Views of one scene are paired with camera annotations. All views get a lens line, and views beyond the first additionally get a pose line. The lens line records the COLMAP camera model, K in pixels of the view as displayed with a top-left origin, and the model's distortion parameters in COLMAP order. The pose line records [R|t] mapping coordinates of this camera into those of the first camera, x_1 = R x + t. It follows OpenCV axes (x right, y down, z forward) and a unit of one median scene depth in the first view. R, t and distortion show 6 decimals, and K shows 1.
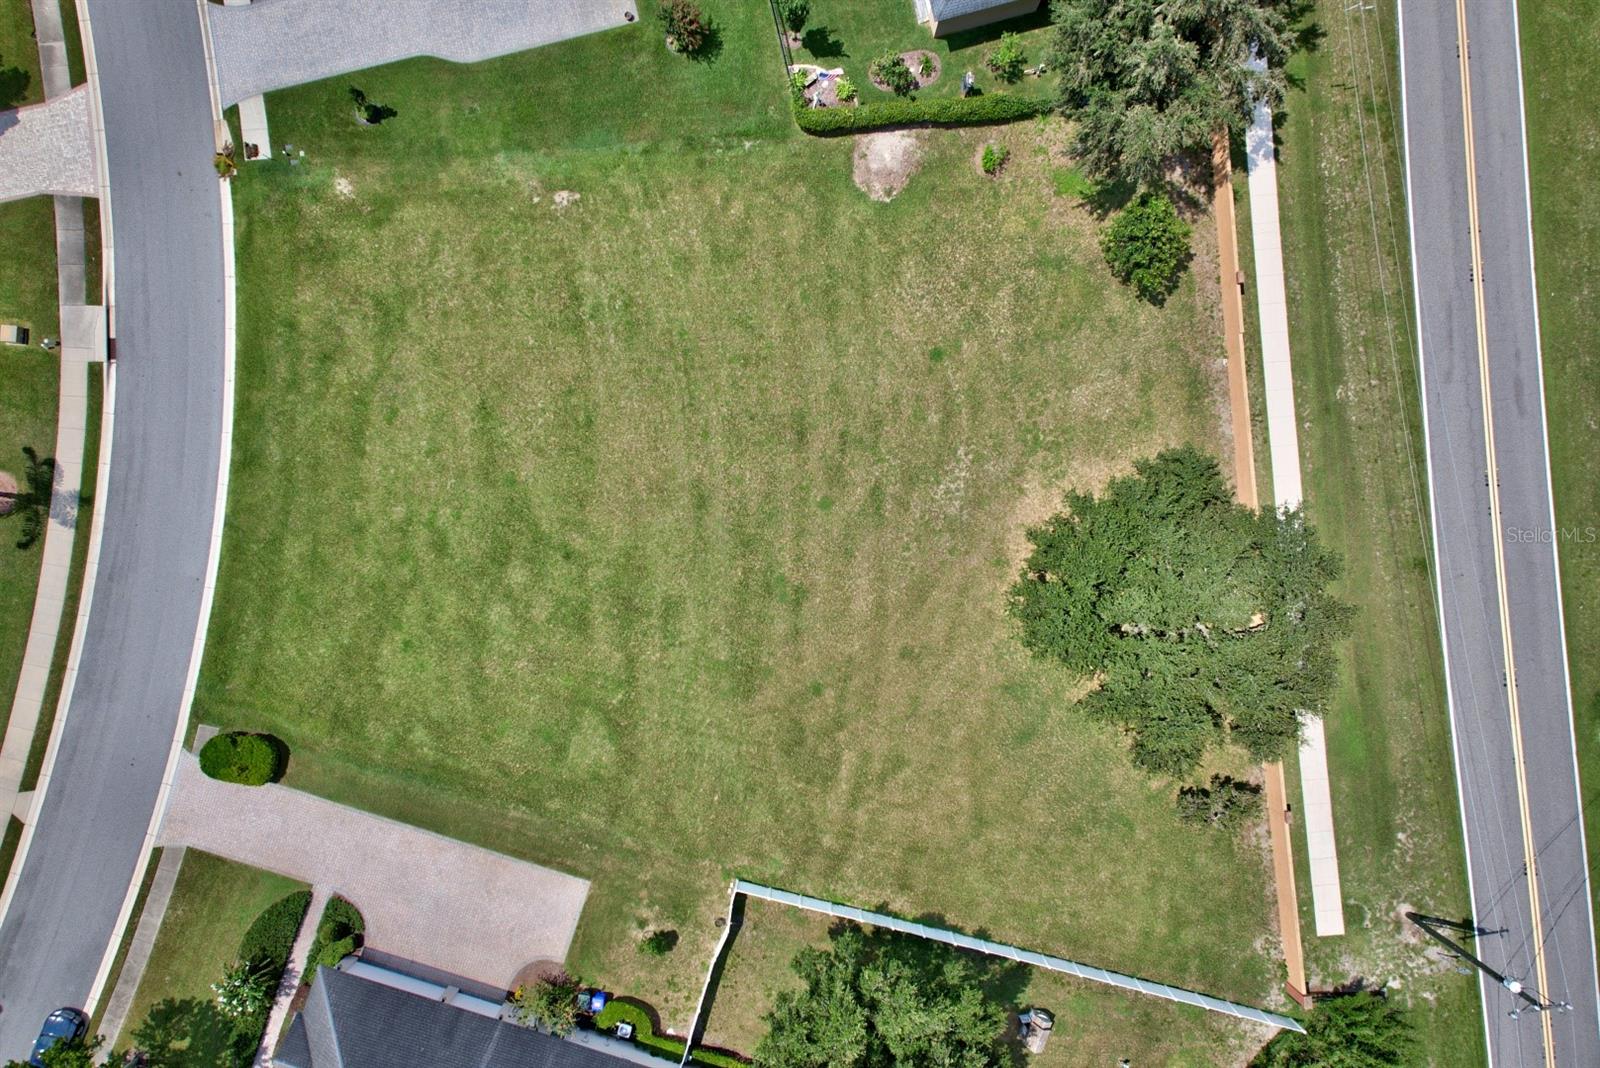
lens RADIAL K [[1068.3, 0, 801.9], [0, 1068.3, 538.6], [0, 0, 1]] dist [0.062823, -0.028562]
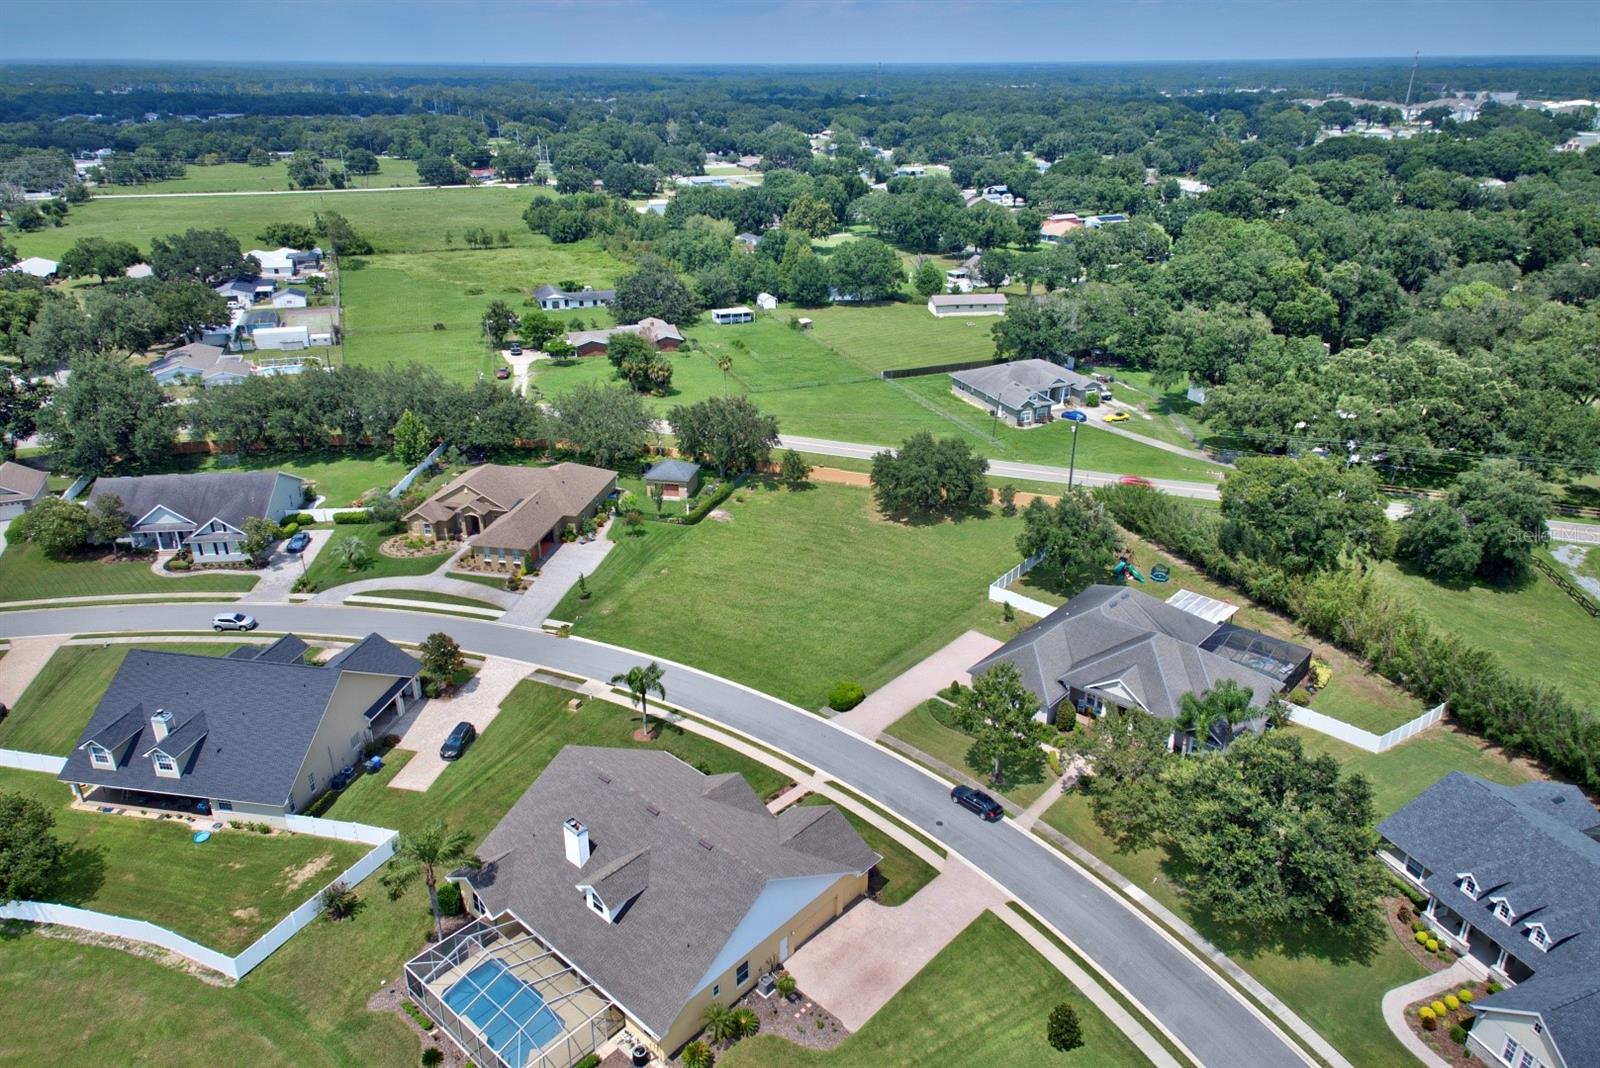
lens RADIAL K [[1068.3, 0, 800.8], [0, 1068.3, 538.2], [0, 0, 1]] dist [0.062823, -0.028562]
pose [[0.412667, -0.370117, 0.832298, -1.893237], [0.910867, 0.172998, -0.374692, 0.740766], [-0.005306, 0.912735, 0.408518, 0.048130]]
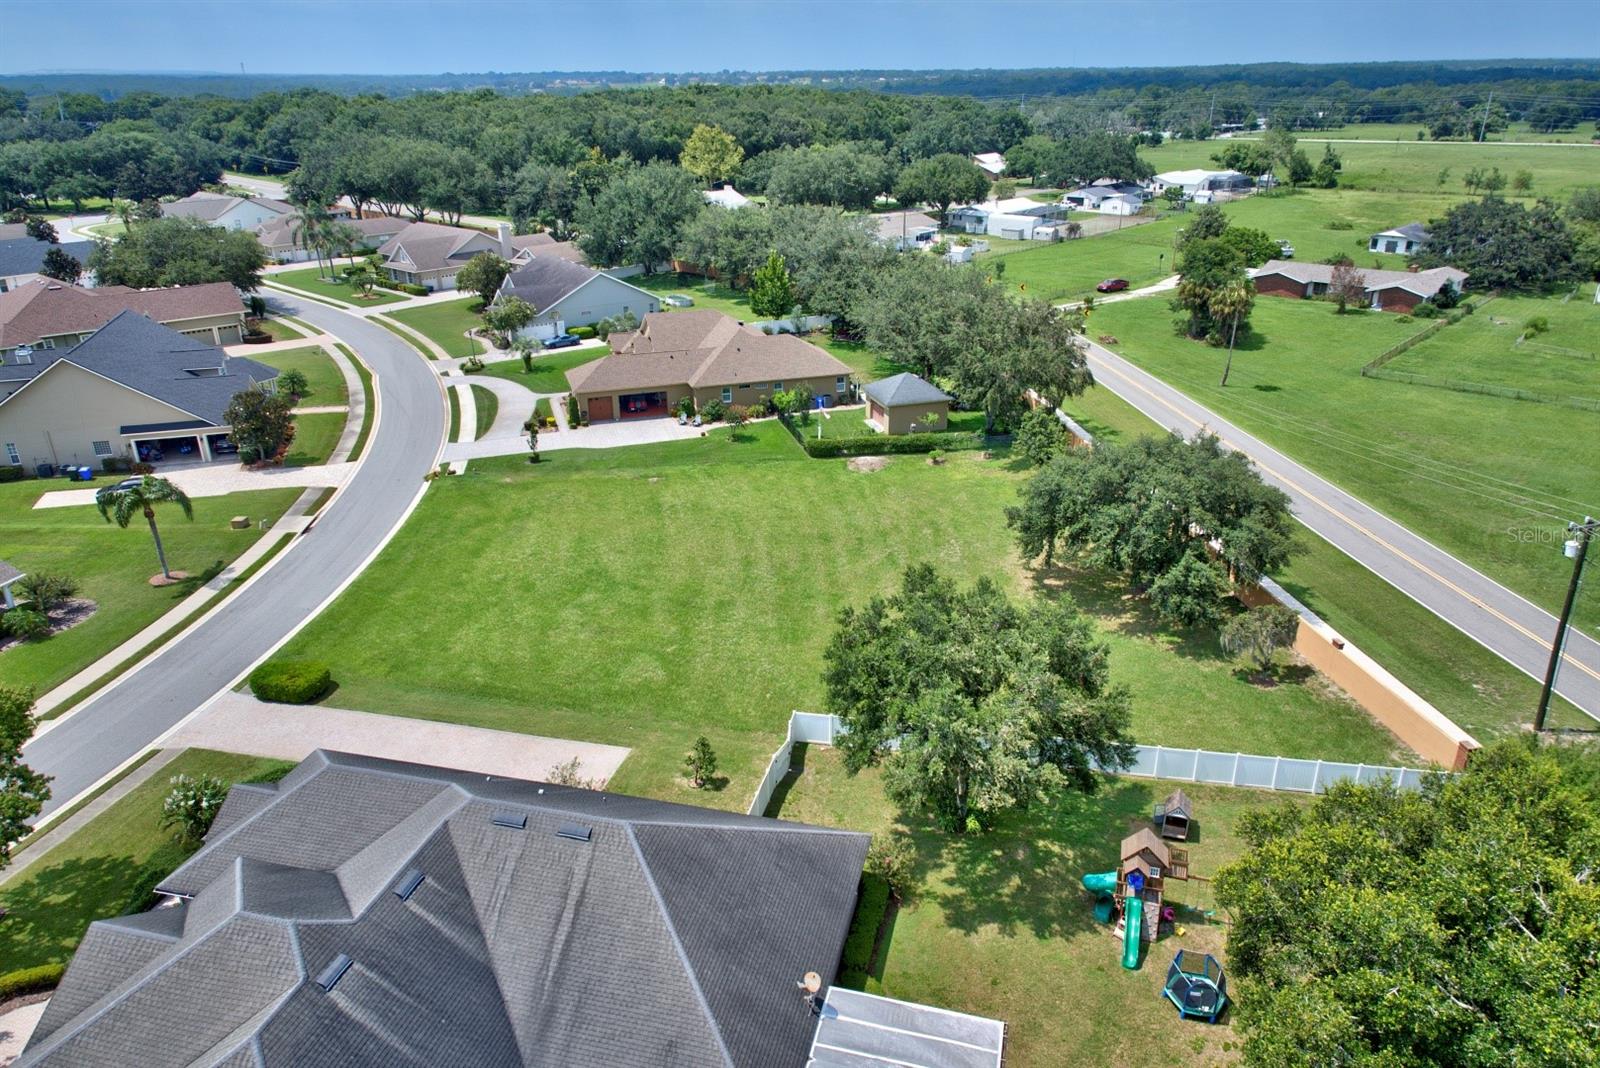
lens RADIAL K [[1068.3, 0, 797.8], [0, 1068.3, 530.5], [0, 0, 1]] dist [0.062823, -0.028562]
pose [[0.998503, -0.030318, 0.045525, -0.092817], [0.053847, 0.398781, -0.915464, 1.071587], [0.009601, 0.916545, 0.399817, 0.477293]]
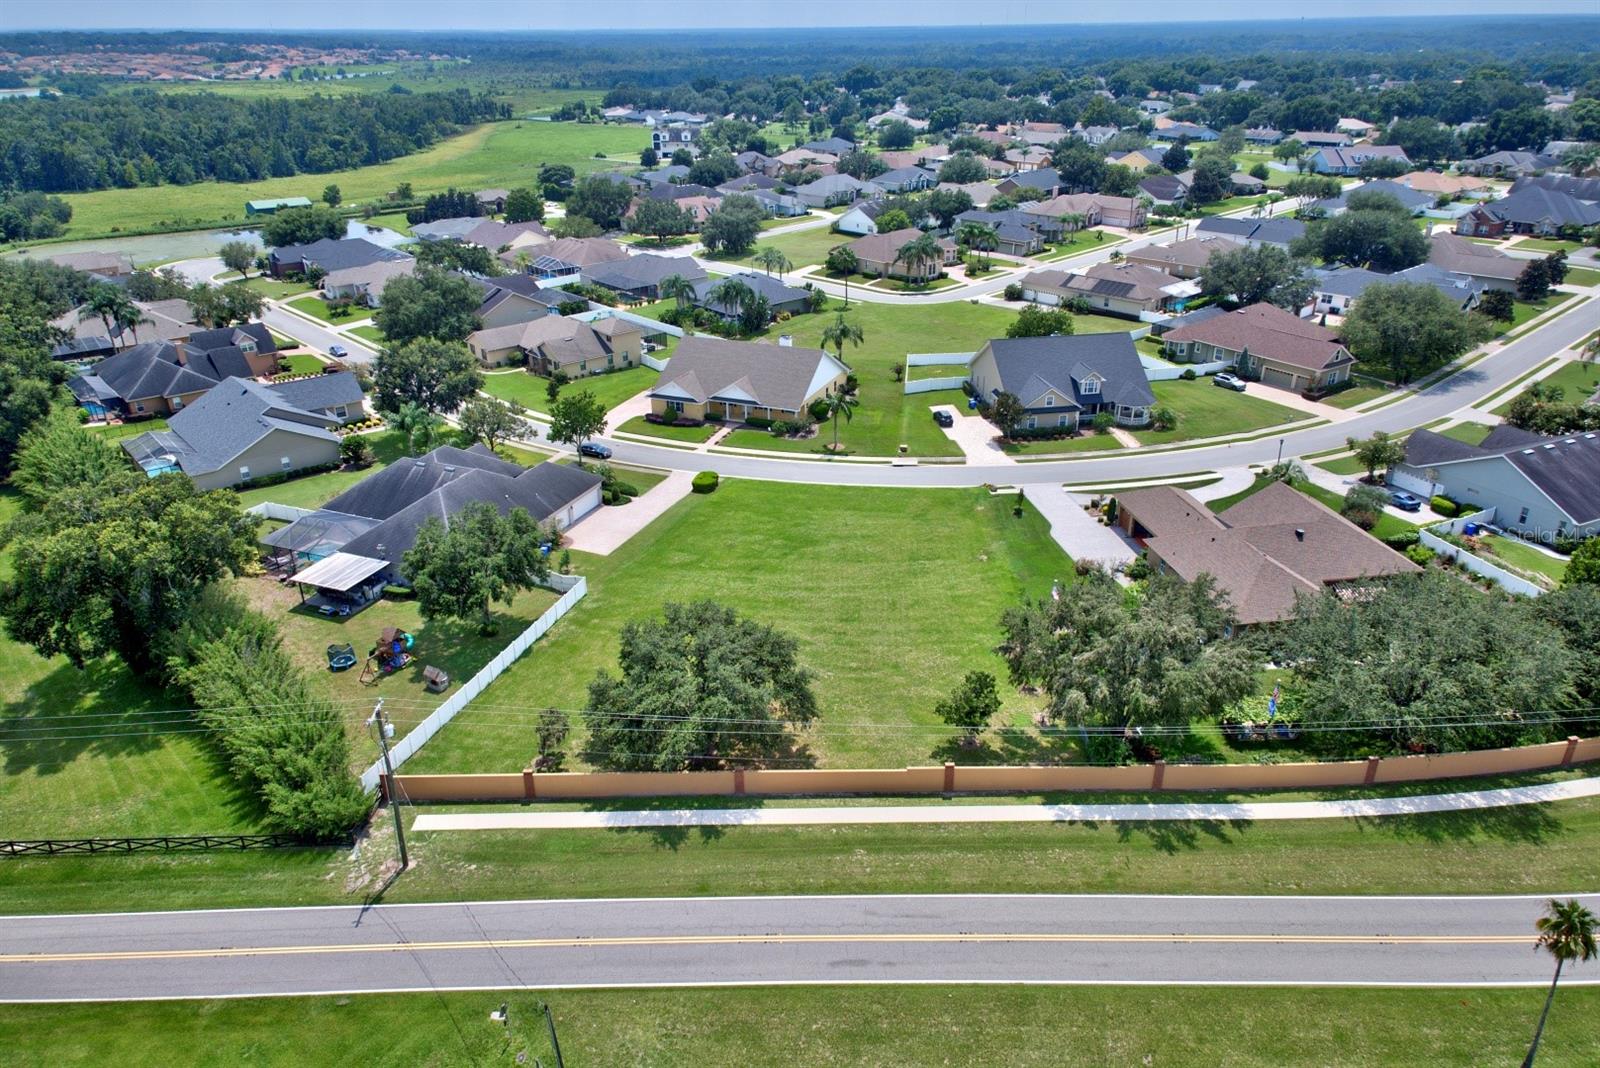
lens RADIAL K [[1068.3, 0, 801.1], [0, 1068.3, 531.8], [0, 0, 1]] dist [0.062823, -0.028562]
pose [[-0.083184, 0.423400, -0.902116, 1.399924], [-0.996398, -0.020376, 0.082315, -0.159433], [0.016471, 0.905714, 0.423570, 0.198044]]
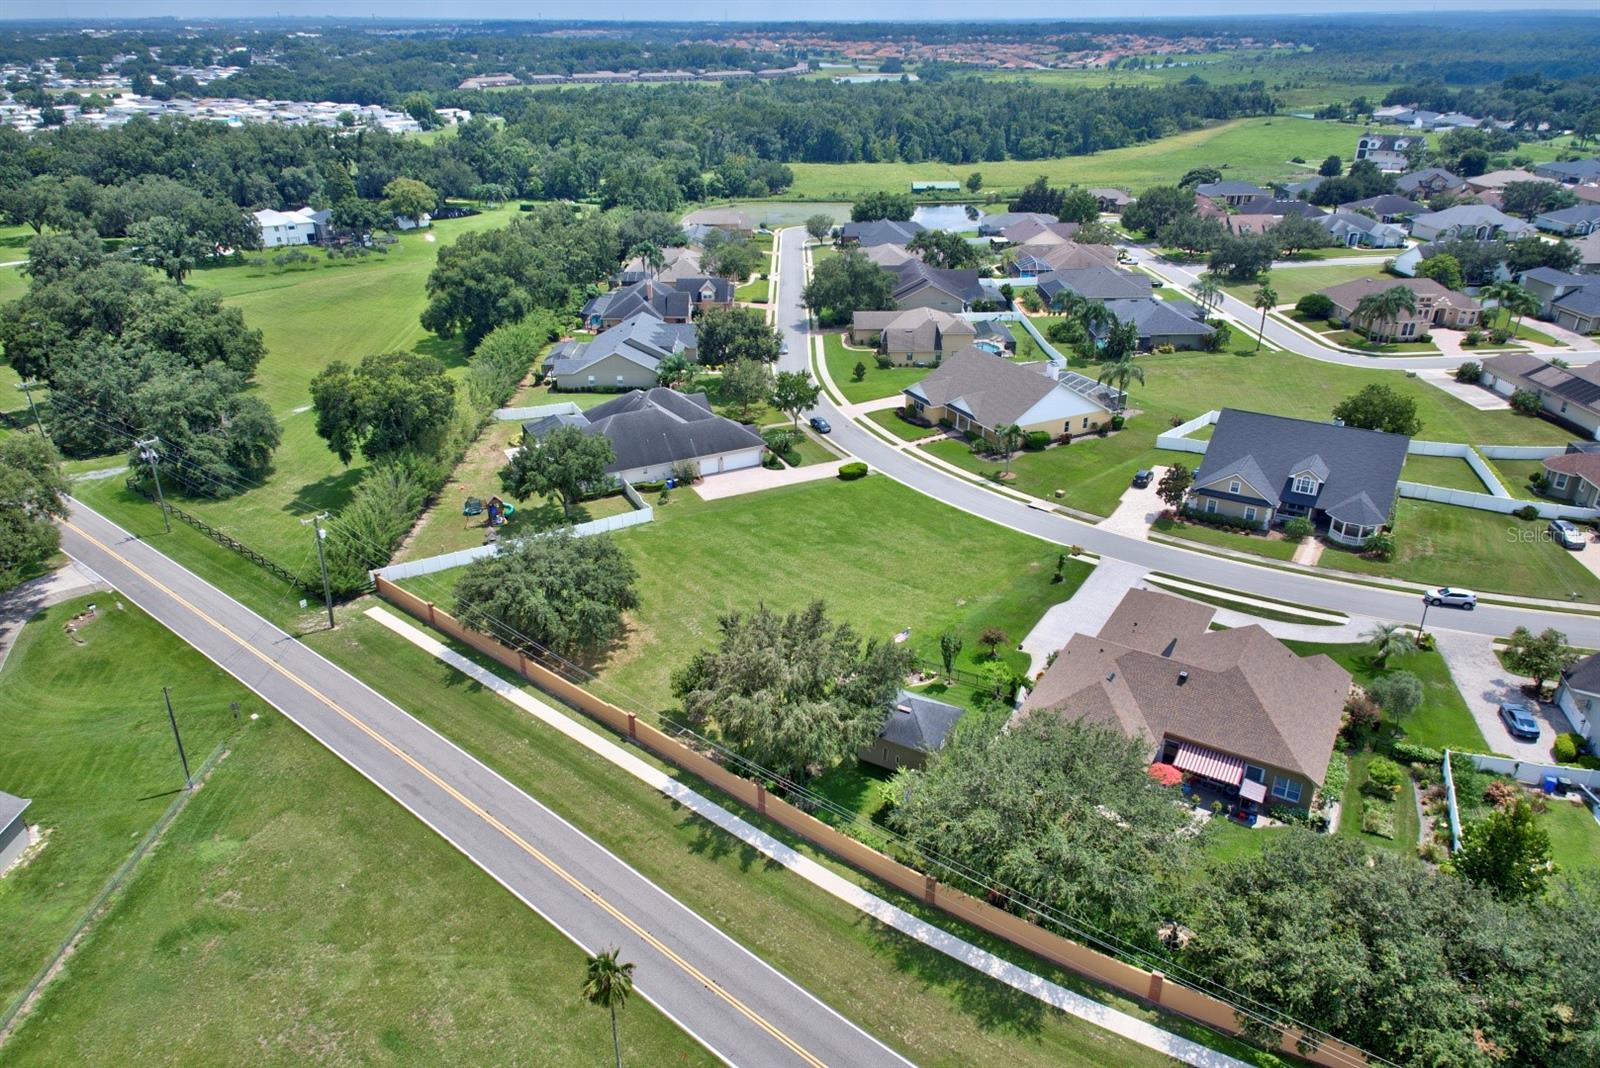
lens RADIAL K [[1068.3, 0, 799.5], [0, 1068.3, 534.8], [0, 0, 1]] dist [0.062823, -0.028562]
pose [[-0.714102, 0.305142, -0.630037, 1.062852], [-0.699969, -0.298302, 0.648891, -1.253210], [0.010063, 0.904381, 0.426608, 0.132710]]
